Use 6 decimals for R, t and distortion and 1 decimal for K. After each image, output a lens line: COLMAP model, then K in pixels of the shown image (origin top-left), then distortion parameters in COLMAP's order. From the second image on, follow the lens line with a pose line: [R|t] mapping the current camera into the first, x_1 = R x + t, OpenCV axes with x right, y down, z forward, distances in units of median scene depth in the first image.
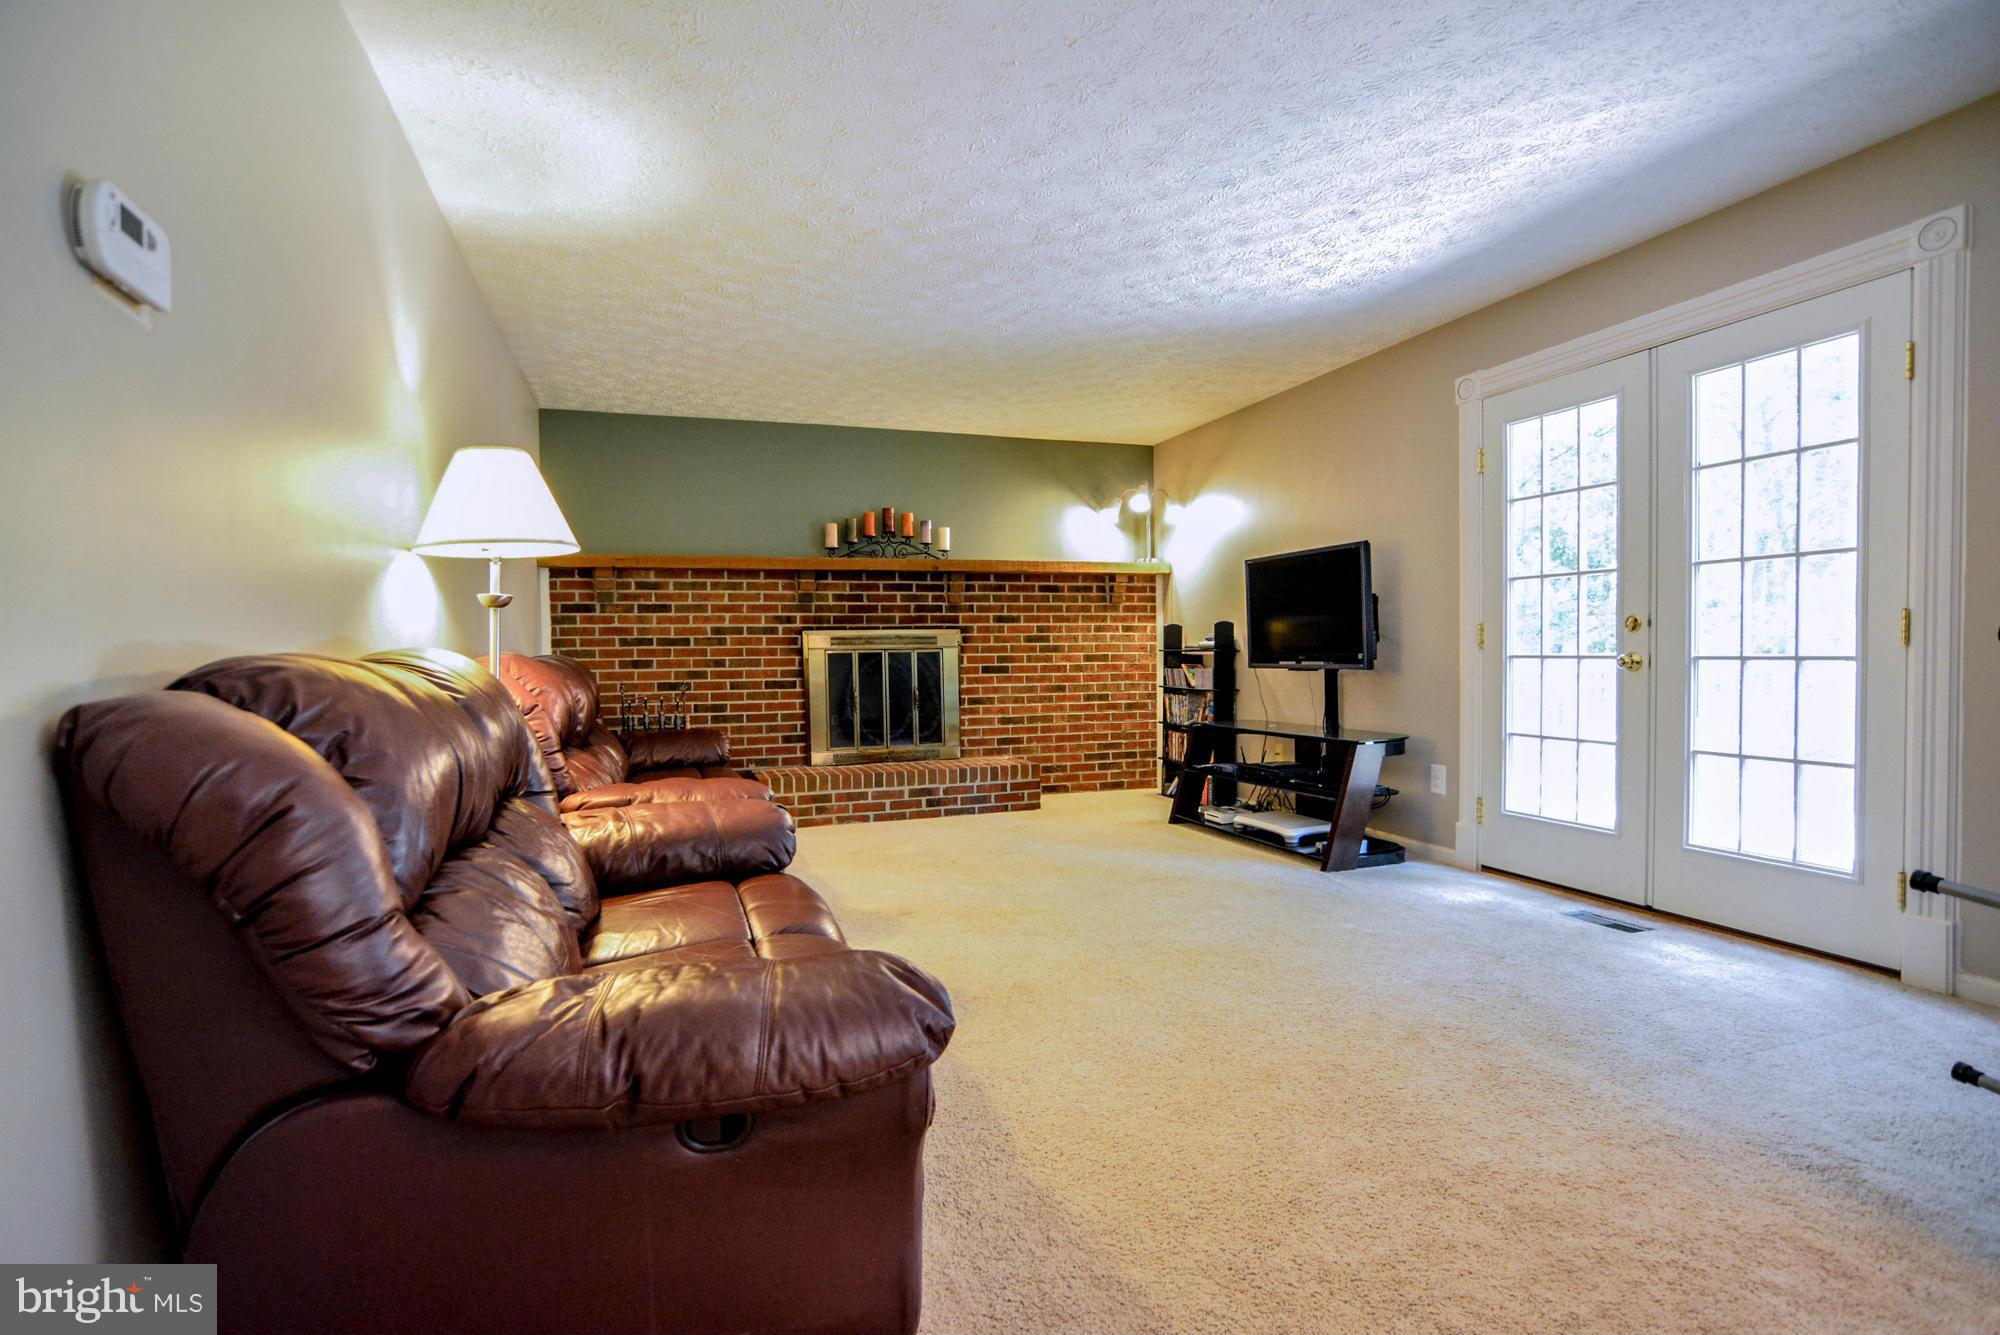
lens RADIAL K [[1001.2, 0, 1000.0], [0, 1001.2, 667.5], [0, 0, 1]] dist [-0.011549, 0.000059]
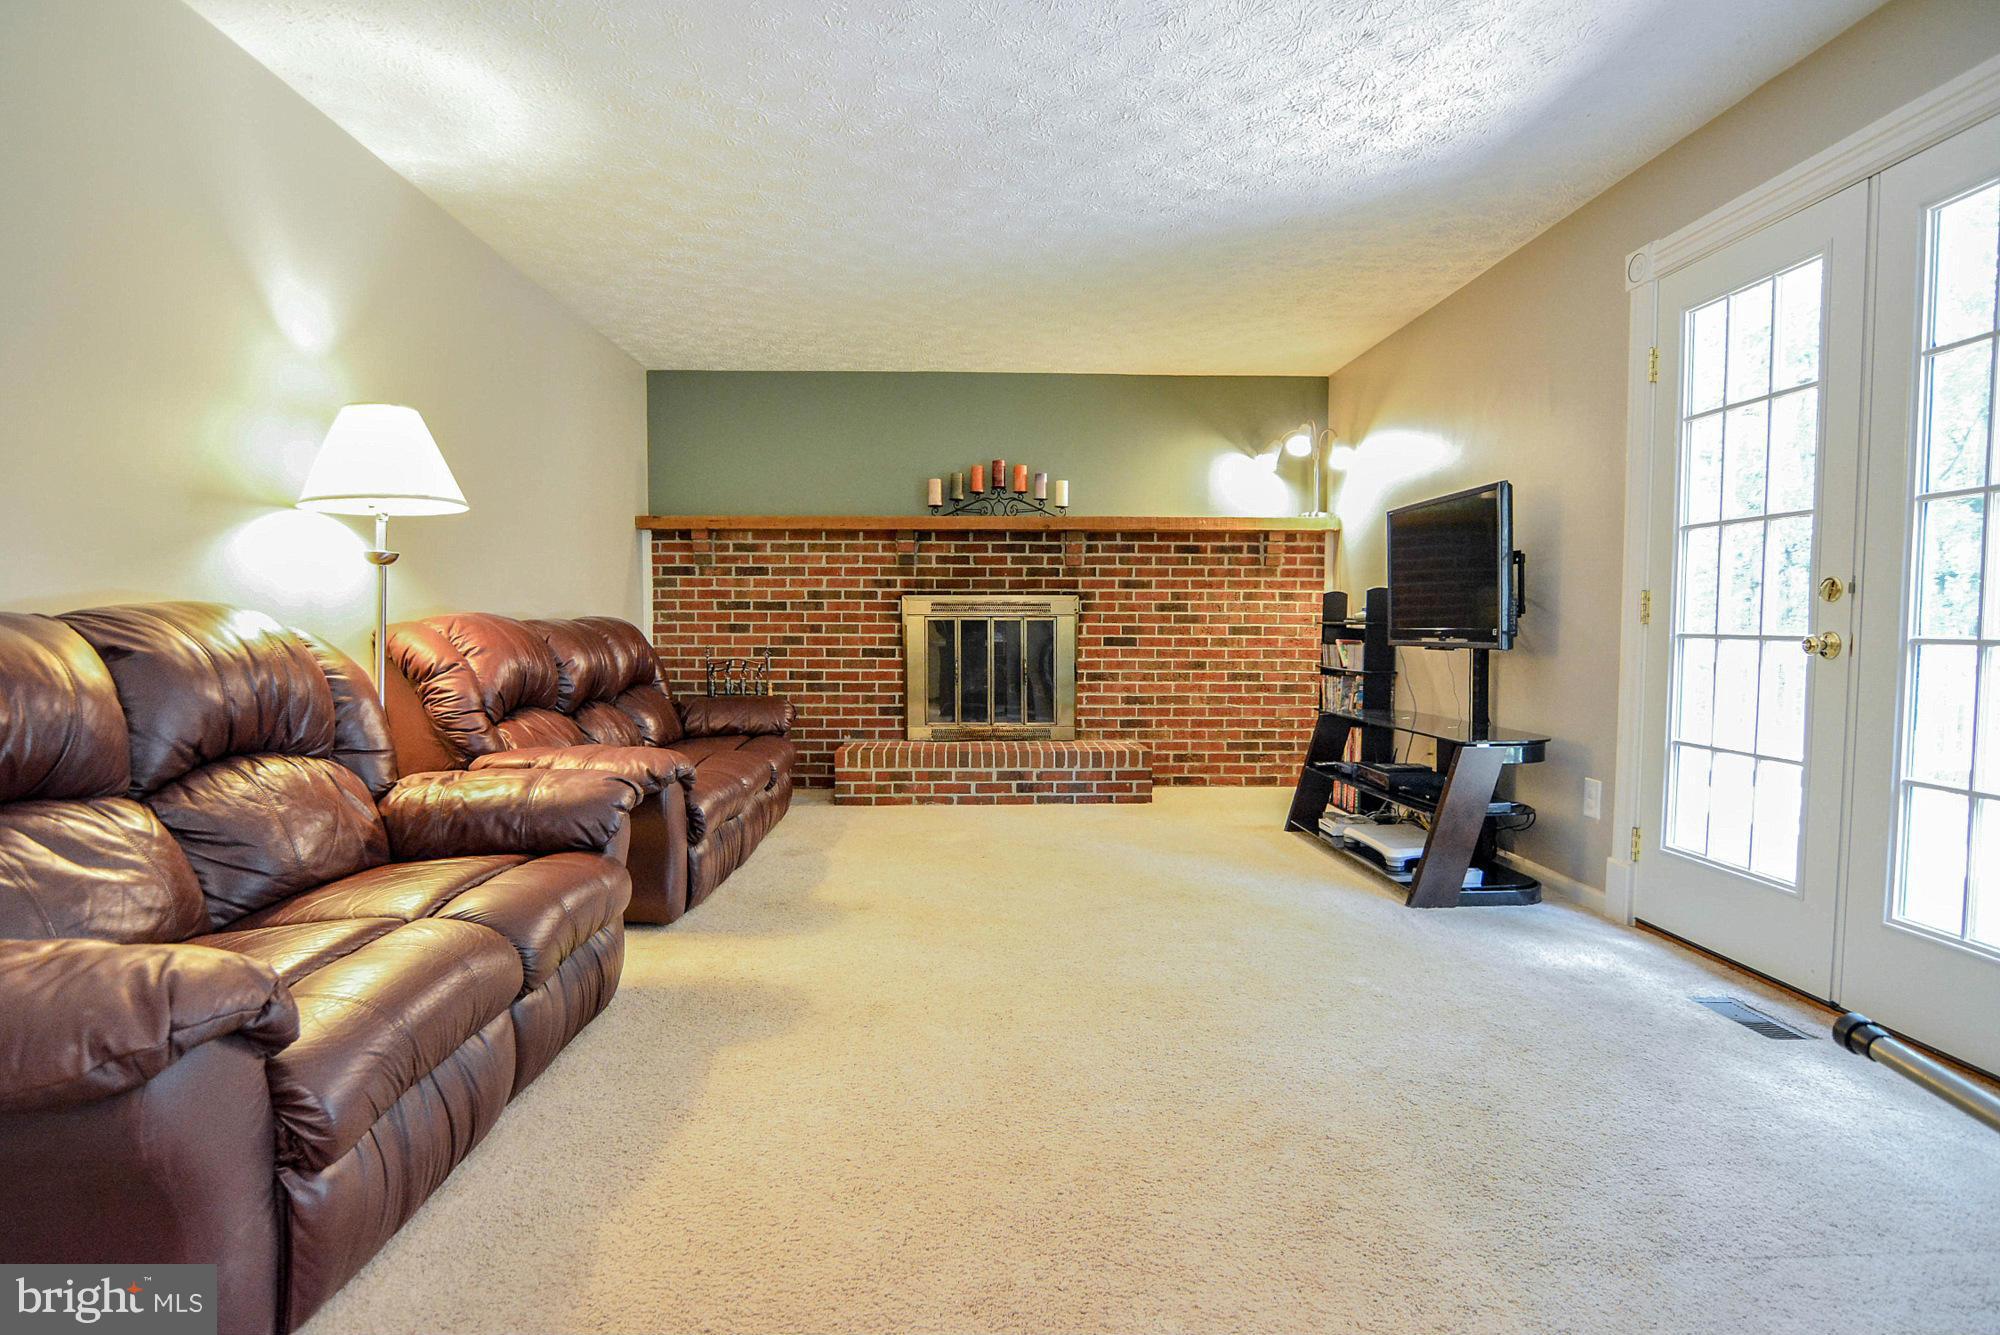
lens RADIAL K [[1062.9, 0, 975.6], [0, 1062.9, 668.7], [0, 0, 1]] dist [-0.023719, 0.011615]
pose [[0.951951, 0.028450, -0.304927, 0.174776], [-0.020101, 0.999333, 0.030487, -0.000083], [0.305591, -0.022892, 0.951888, 0.079276]]
